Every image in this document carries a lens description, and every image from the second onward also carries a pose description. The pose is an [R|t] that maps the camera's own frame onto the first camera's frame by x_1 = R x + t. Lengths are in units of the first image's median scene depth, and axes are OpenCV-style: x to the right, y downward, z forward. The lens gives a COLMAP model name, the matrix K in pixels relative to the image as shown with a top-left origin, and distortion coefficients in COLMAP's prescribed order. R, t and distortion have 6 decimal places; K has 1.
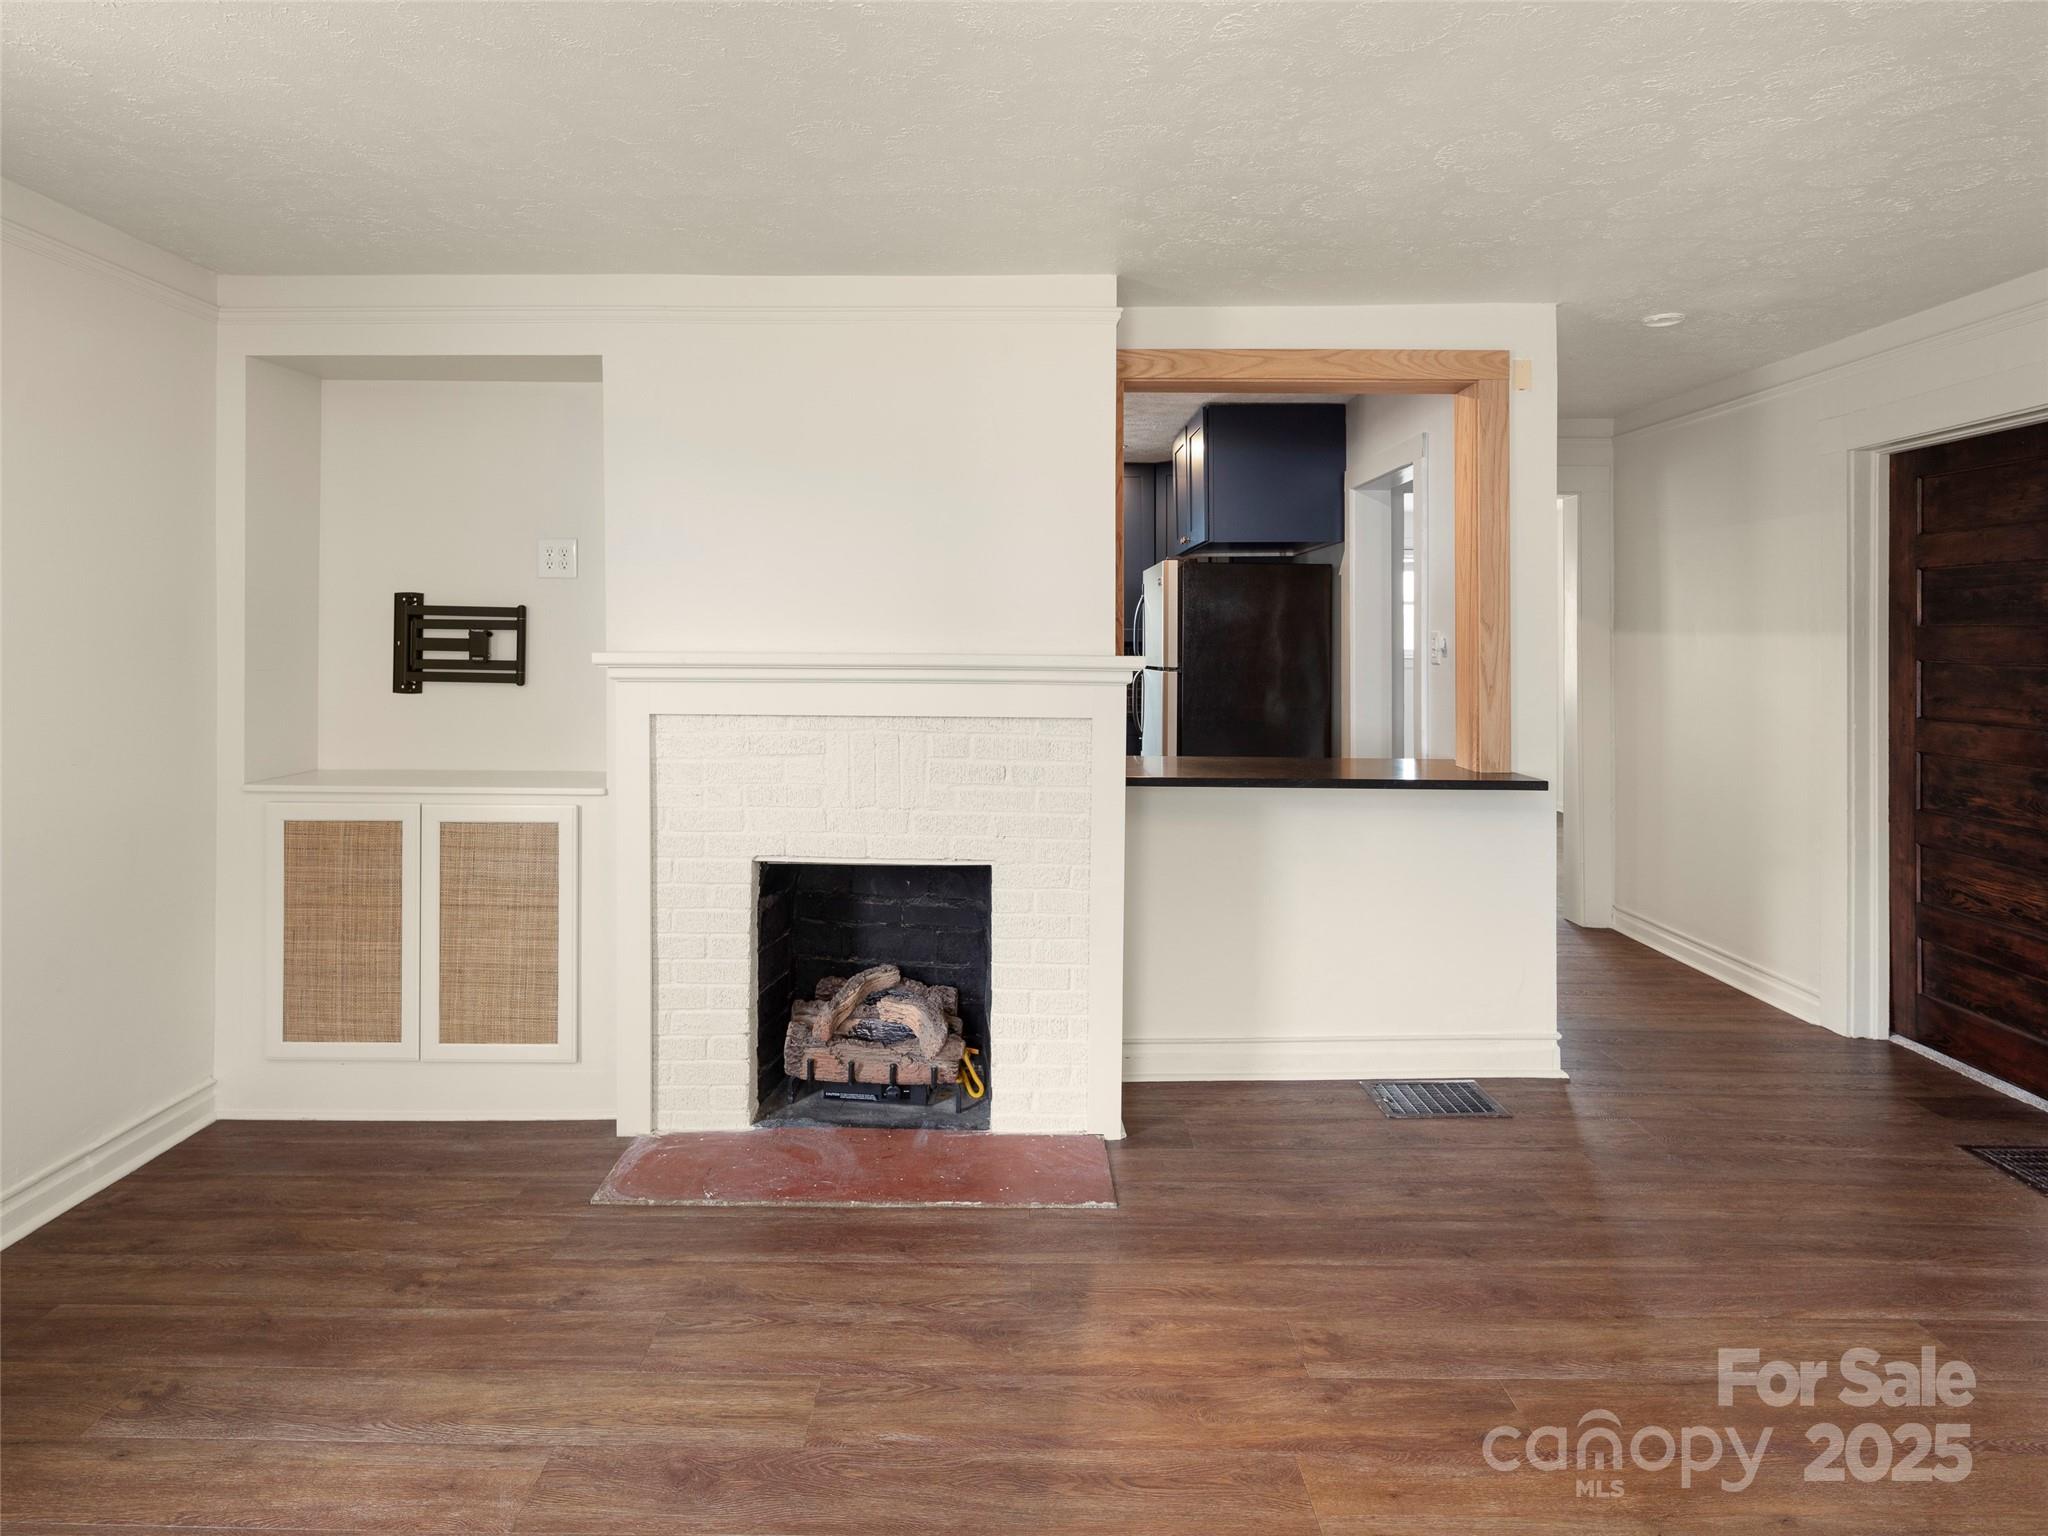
lens RADIAL K [[1133.4, 0, 1021.0], [0, 1133.4, 696.1], [0, 0, 1]] dist [0.003951, -0.002674]
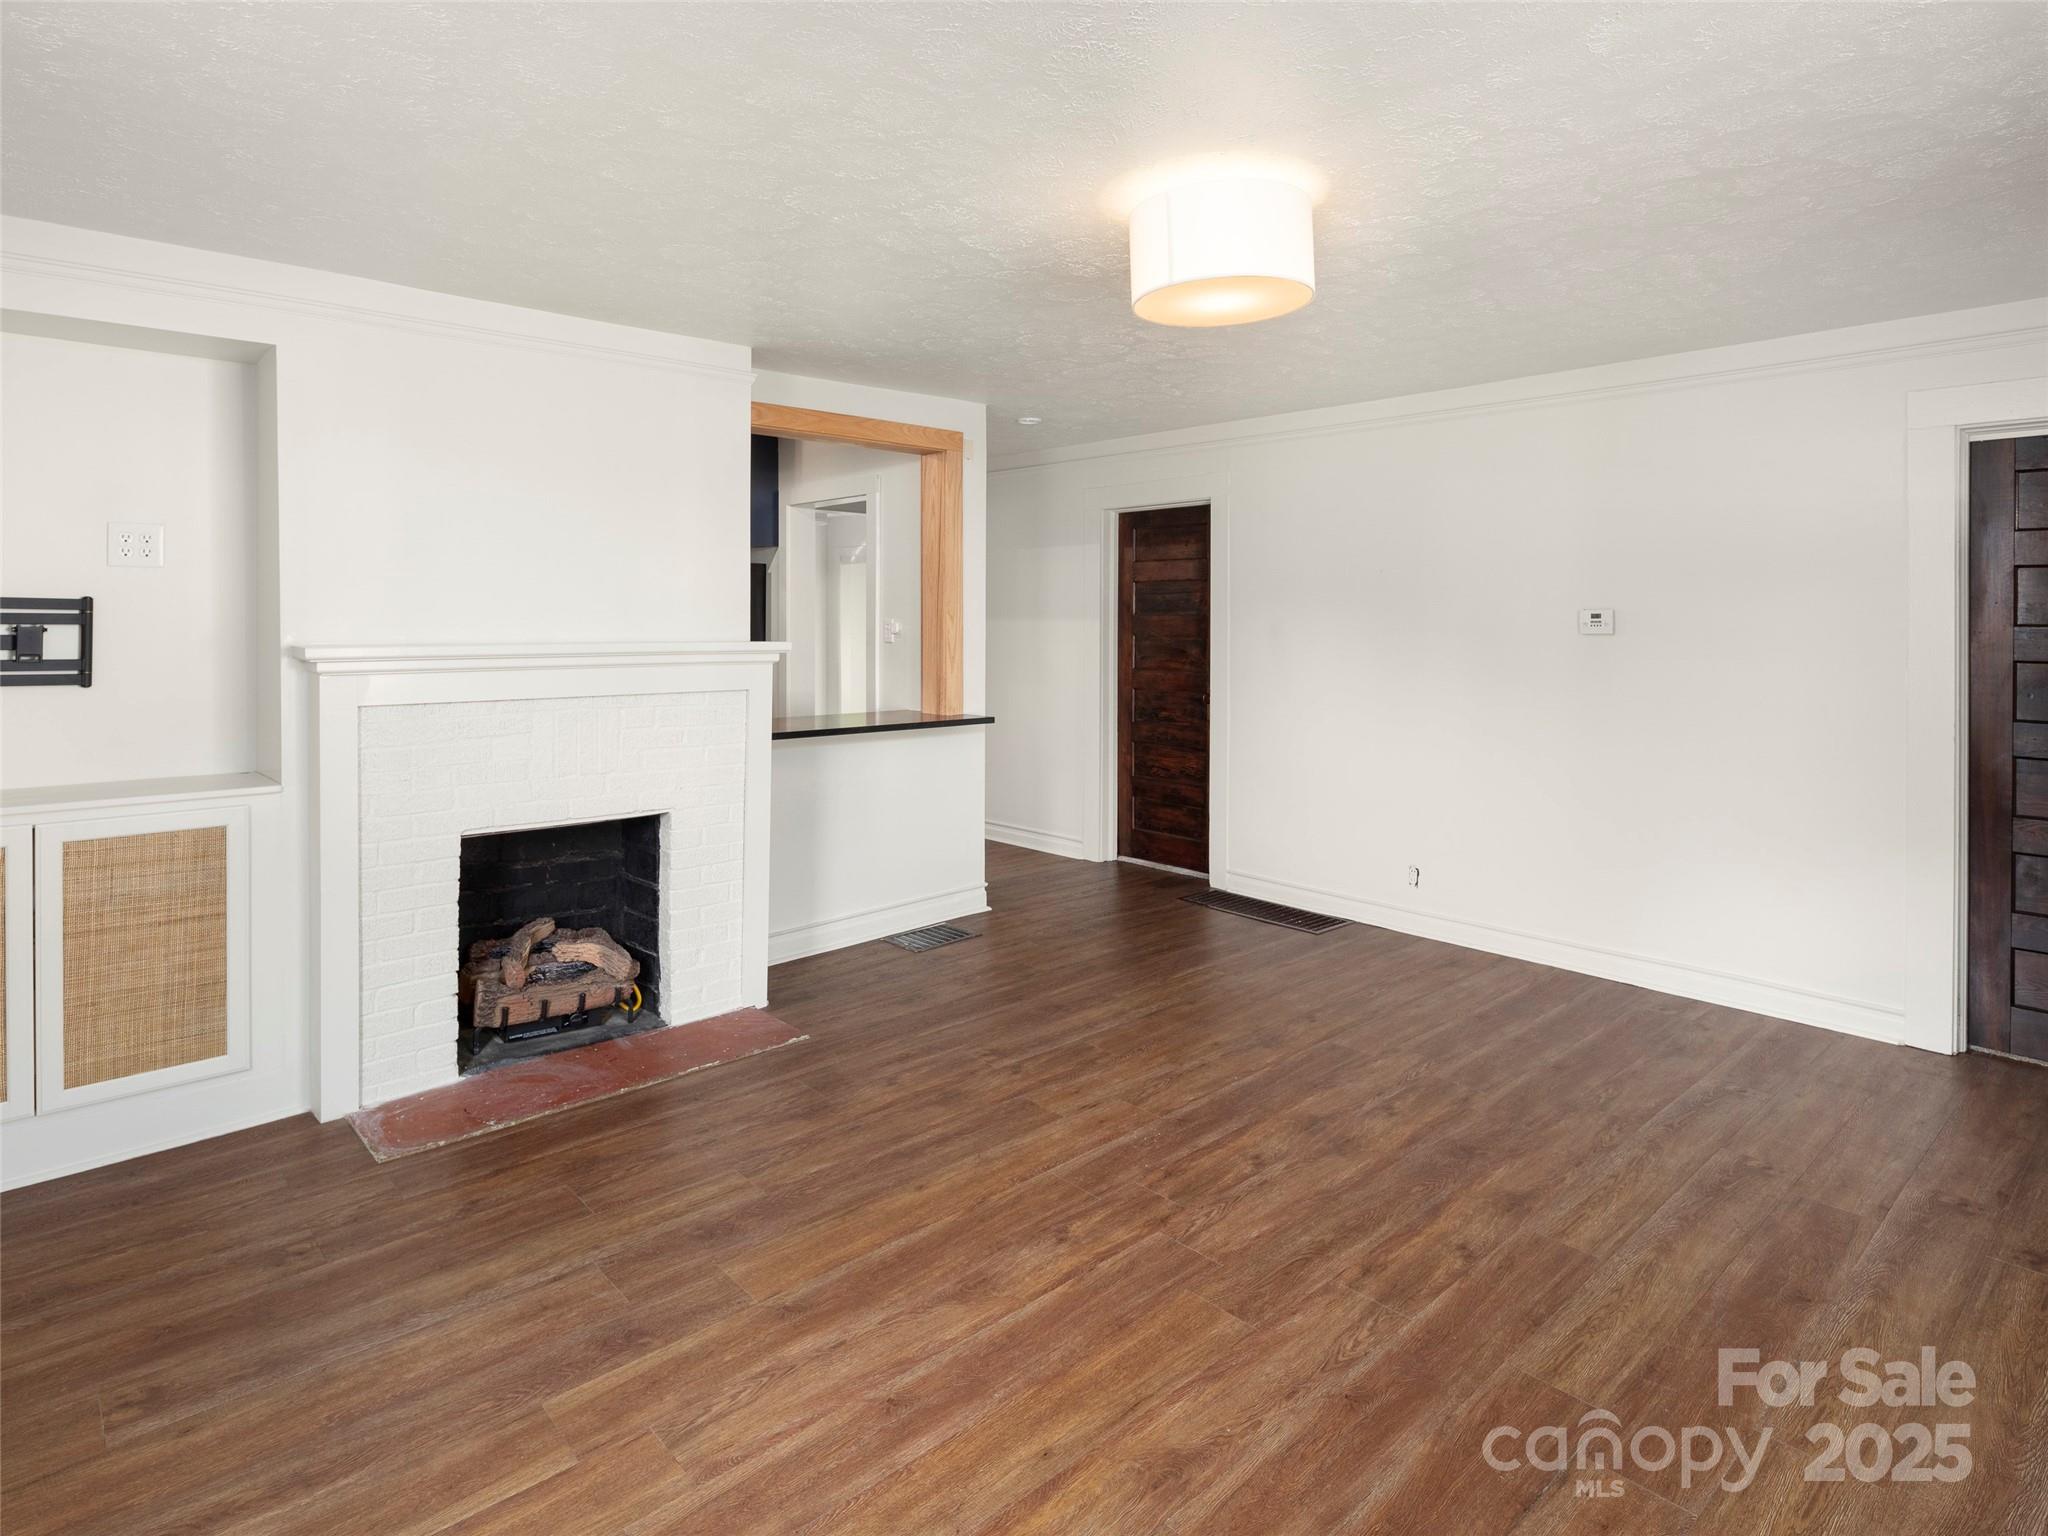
lens RADIAL K [[1143.5, 0, 1021.4], [0, 1143.5, 754.7], [0, 0, 1]] dist [0.001369, -0.001545]
pose [[0.729385, -0.085969, 0.678680, -0.561972], [0.038101, 0.995638, 0.085171, -0.005604], [-0.683041, -0.036264, 0.729479, -0.167024]]
